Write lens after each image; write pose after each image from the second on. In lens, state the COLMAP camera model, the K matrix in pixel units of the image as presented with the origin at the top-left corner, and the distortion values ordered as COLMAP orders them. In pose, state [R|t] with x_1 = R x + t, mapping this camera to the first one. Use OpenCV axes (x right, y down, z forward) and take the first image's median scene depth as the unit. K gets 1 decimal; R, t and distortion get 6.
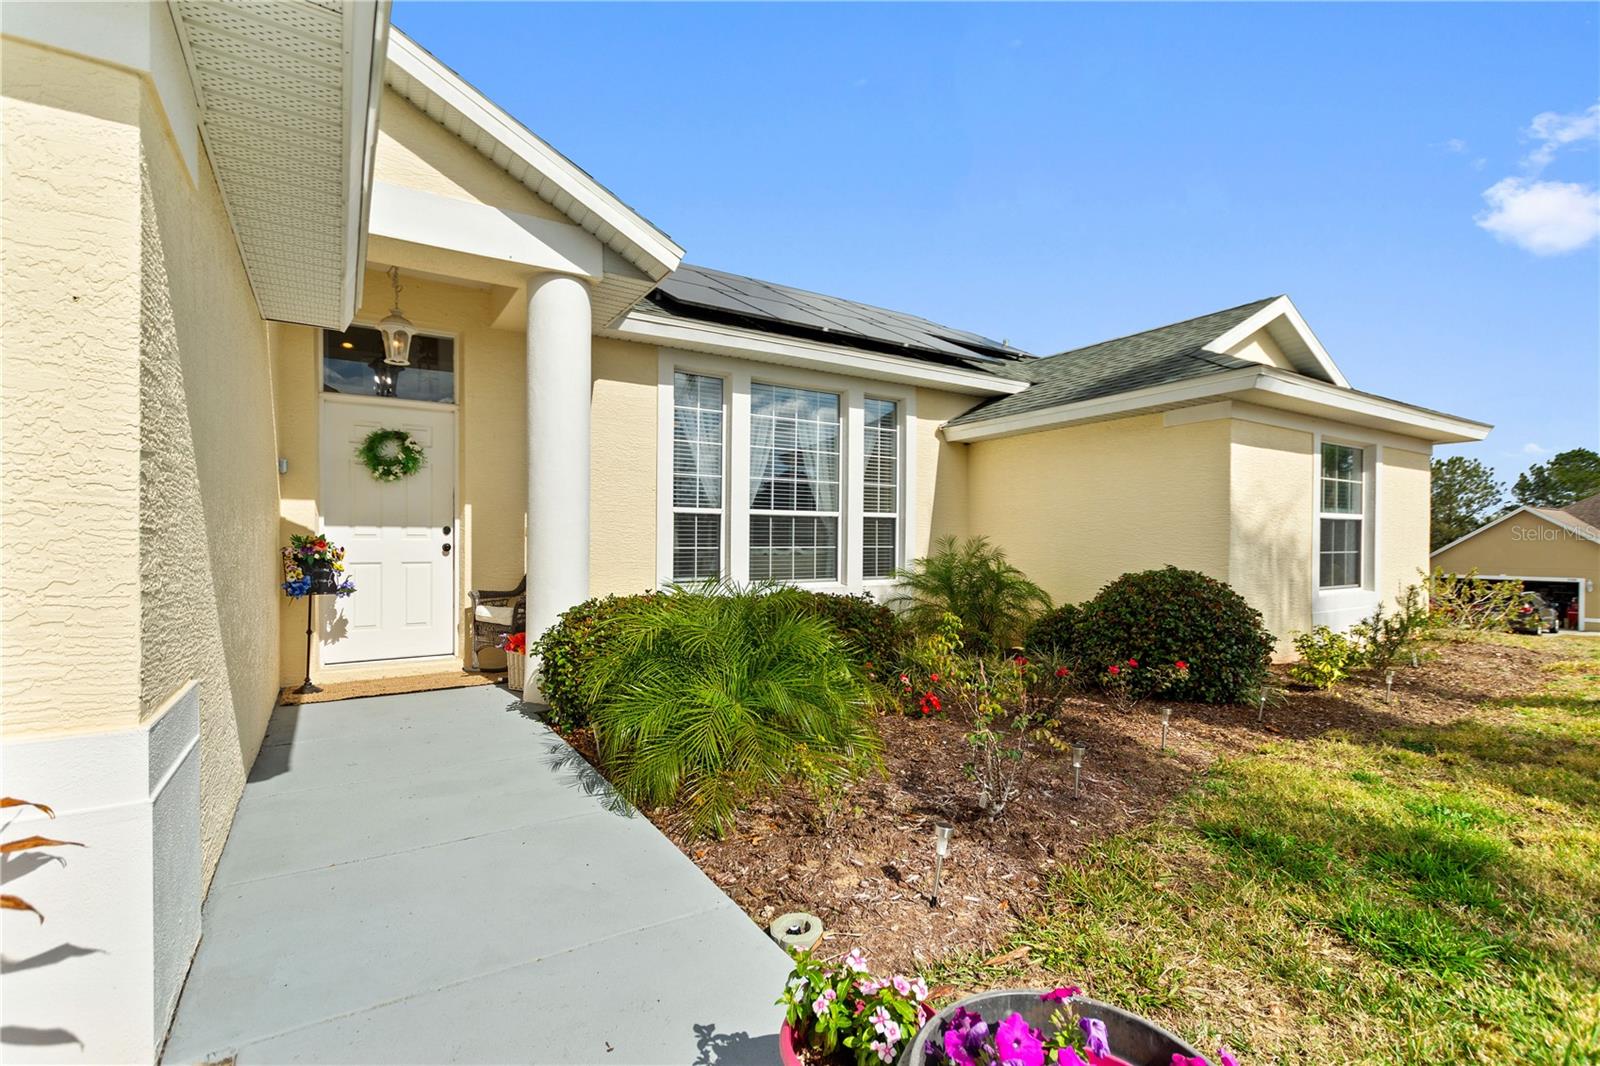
lens RADIAL K [[695.5, 0, 791.4], [0, 695.5, 547.2], [0, 0, 1]] dist [0.003477, 0.000822]
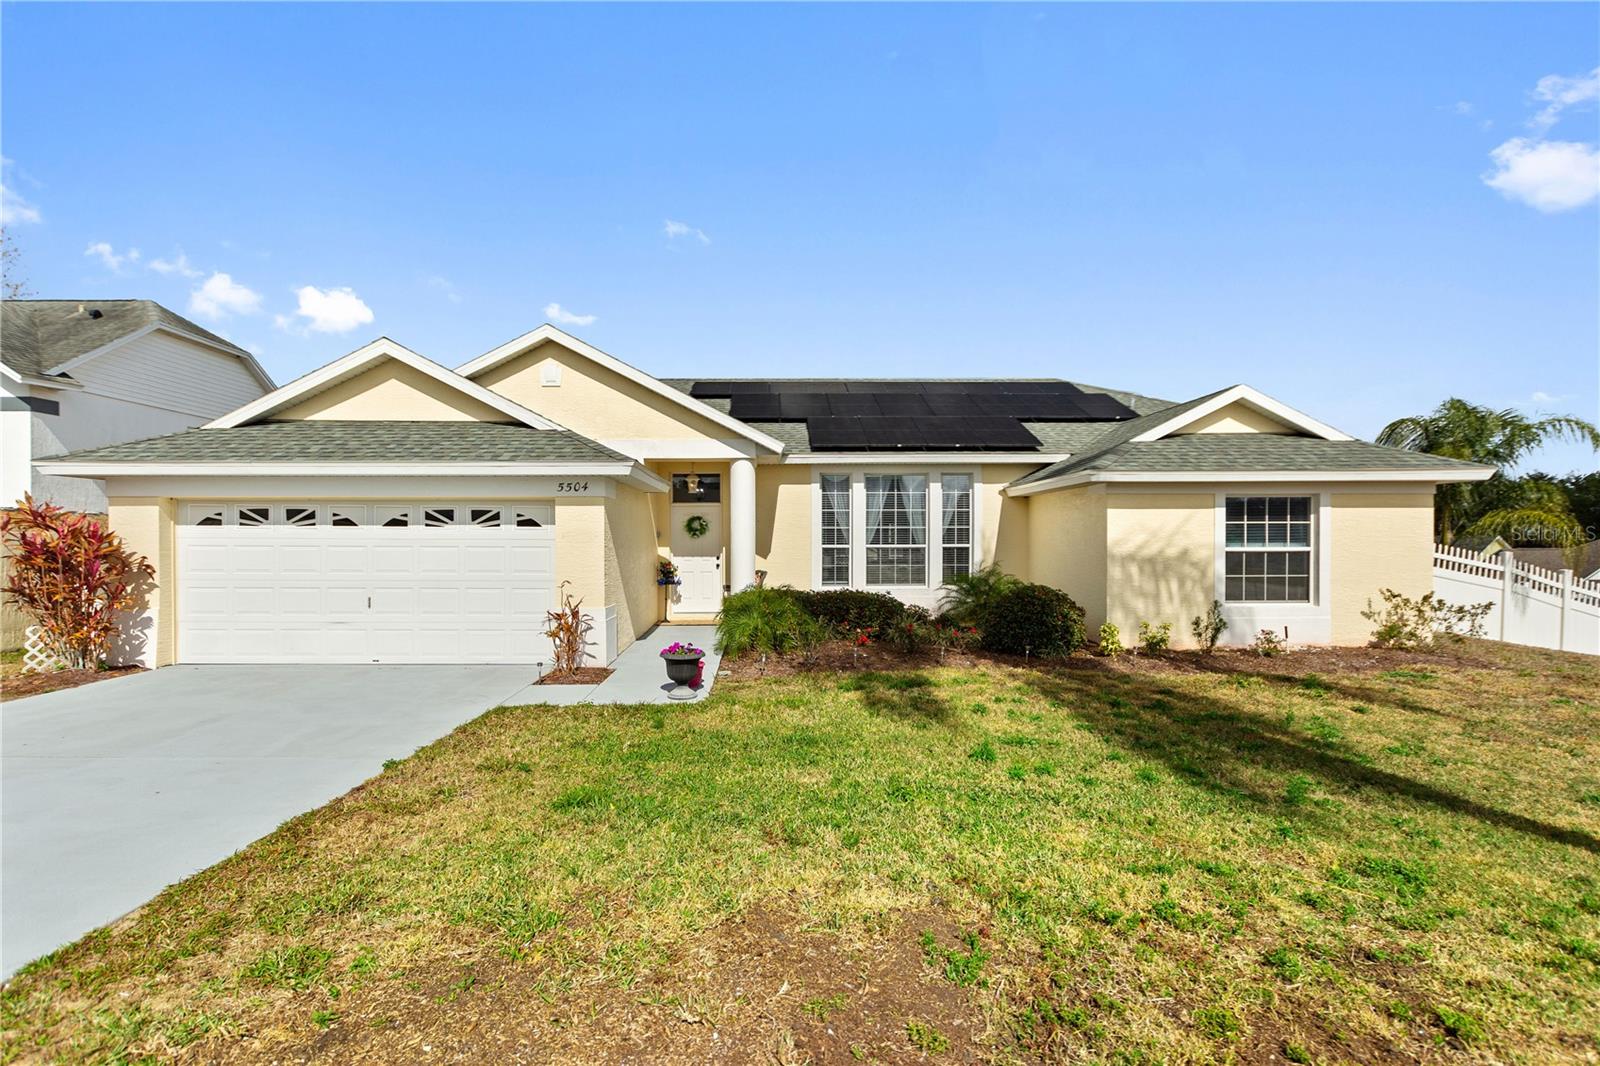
lens RADIAL K [[695.5, 0, 804.6], [0, 695.5, 539.1], [0, 0, 1]] dist [0.003477, 0.000822]
pose [[0.853111, -0.001799, -0.521727, 0.767922], [0.001203, 0.999998, -0.001480, -0.068039], [0.521728, 0.000635, 0.853112, -0.653481]]
